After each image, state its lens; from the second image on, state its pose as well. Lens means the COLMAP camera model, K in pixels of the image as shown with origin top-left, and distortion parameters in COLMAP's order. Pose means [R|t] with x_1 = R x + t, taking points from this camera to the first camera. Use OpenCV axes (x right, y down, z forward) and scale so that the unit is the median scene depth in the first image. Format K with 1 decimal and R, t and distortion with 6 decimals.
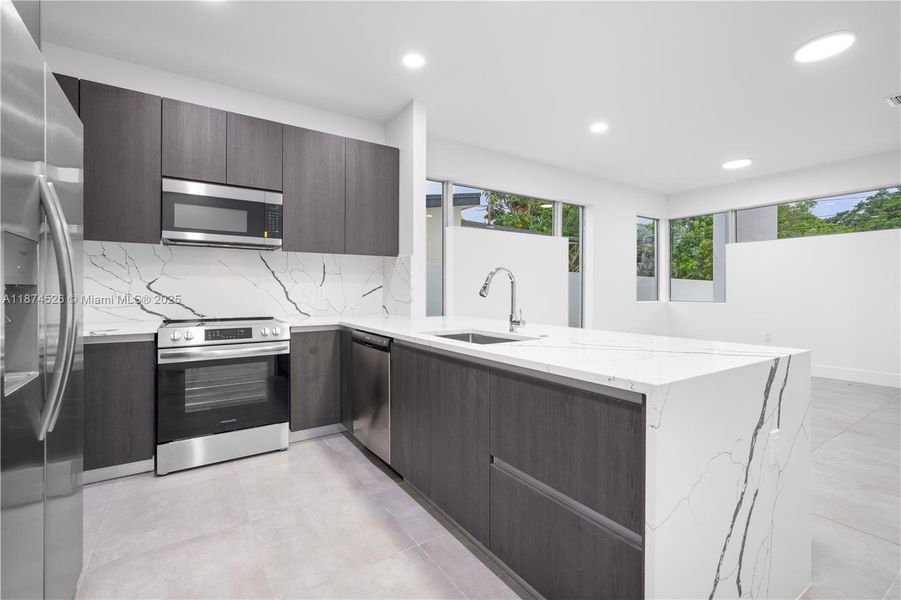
lens RADIAL K [[399.1, 0, 449.0], [0, 399.1, 295.1], [0, 0, 1]] dist [0.001884, 0.000535]
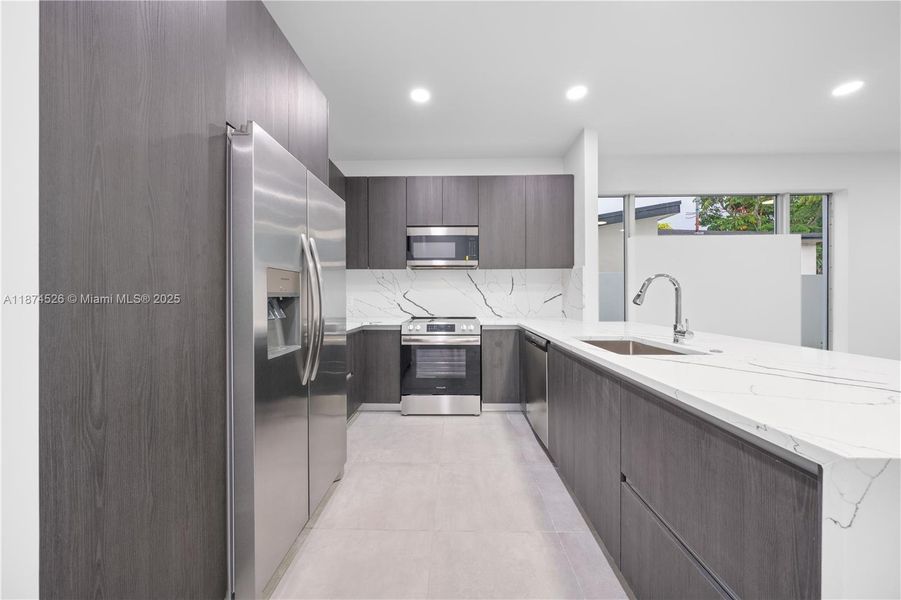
lens RADIAL K [[304.5, 0, 450.5], [0, 304.5, 300.0], [0, 0, 1]] dist [-0.000178, -0.000033]
pose [[0.824510, 0.002014, -0.565844, 0.097916], [-0.002891, 0.999996, -0.000655, -0.004435], [0.565840, 0.002176, 0.824512, 0.093862]]
